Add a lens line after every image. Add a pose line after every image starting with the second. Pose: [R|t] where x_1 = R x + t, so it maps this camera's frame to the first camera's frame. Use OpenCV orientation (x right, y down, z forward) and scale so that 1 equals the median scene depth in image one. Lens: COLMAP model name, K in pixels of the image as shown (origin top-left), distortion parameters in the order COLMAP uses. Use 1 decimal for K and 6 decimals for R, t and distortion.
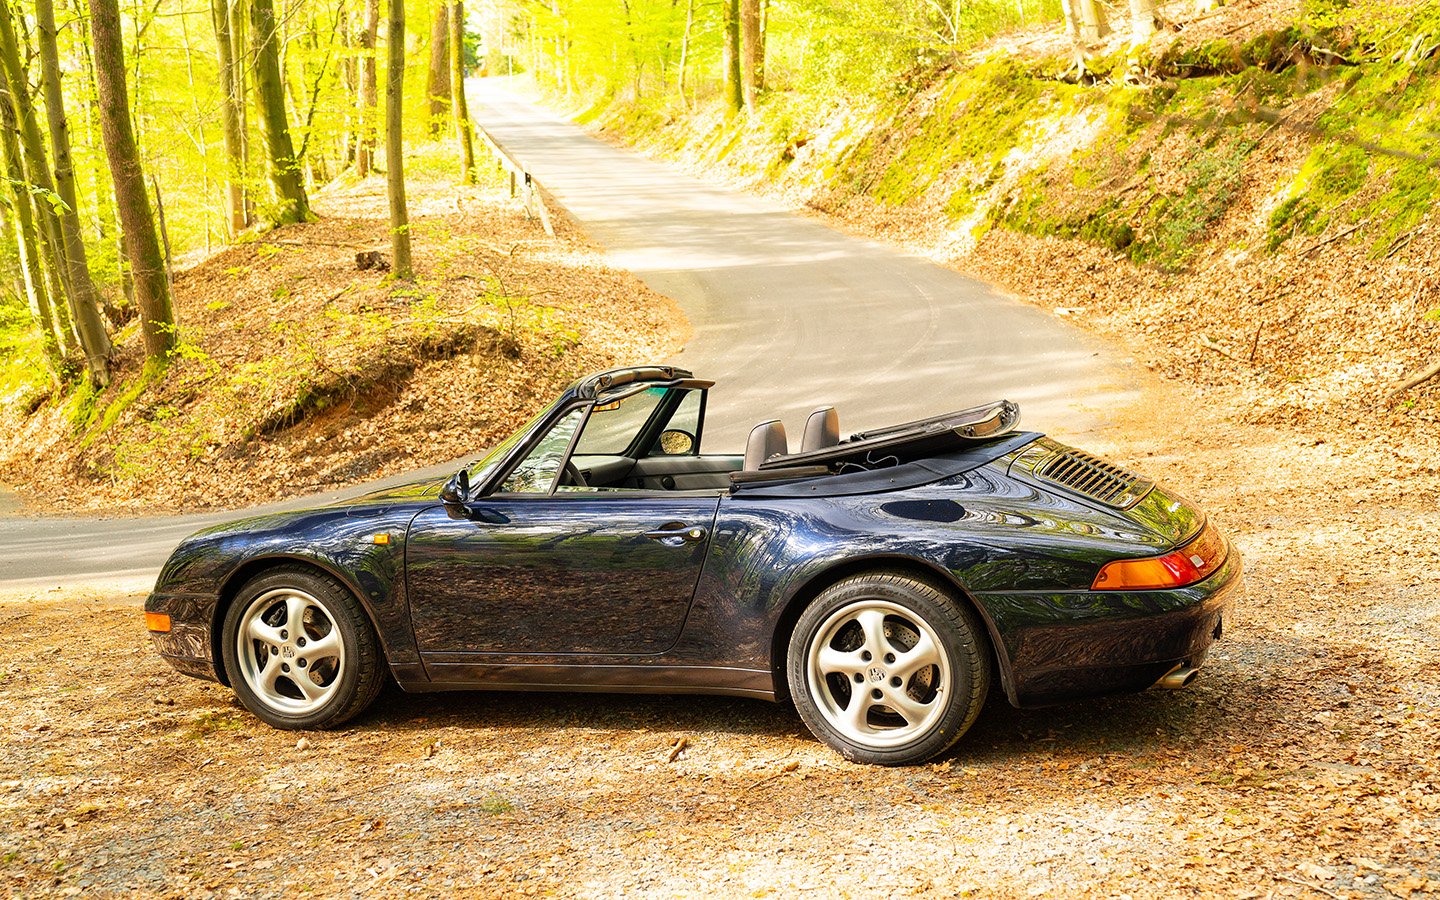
lens RADIAL K [[1884.4, 0, 711.5], [0, 1884.4, 420.6], [0, 0, 1]] dist [0.157279, 0.000000]
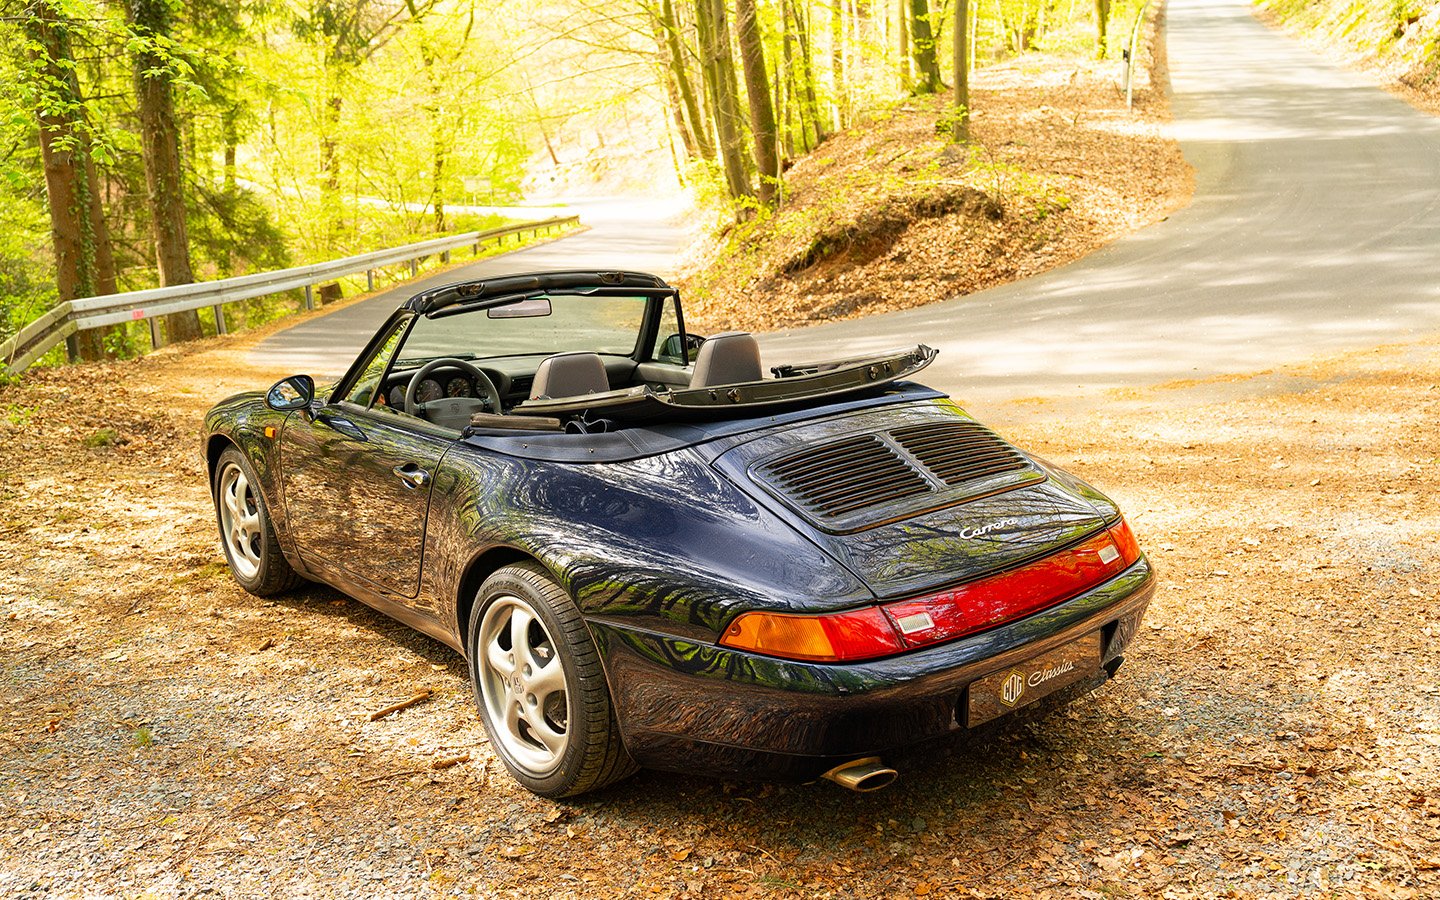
lens RADIAL K [[1351.0, 0, 734.7], [0, 1351.0, 454.7], [0, 0, 1]] dist [-0.071078, 0.000000]
pose [[0.853368, 0.135866, -0.503292, 0.183716], [-0.051221, 0.982621, 0.178416, -0.030378], [0.518787, -0.126475, 0.845497, 0.231213]]
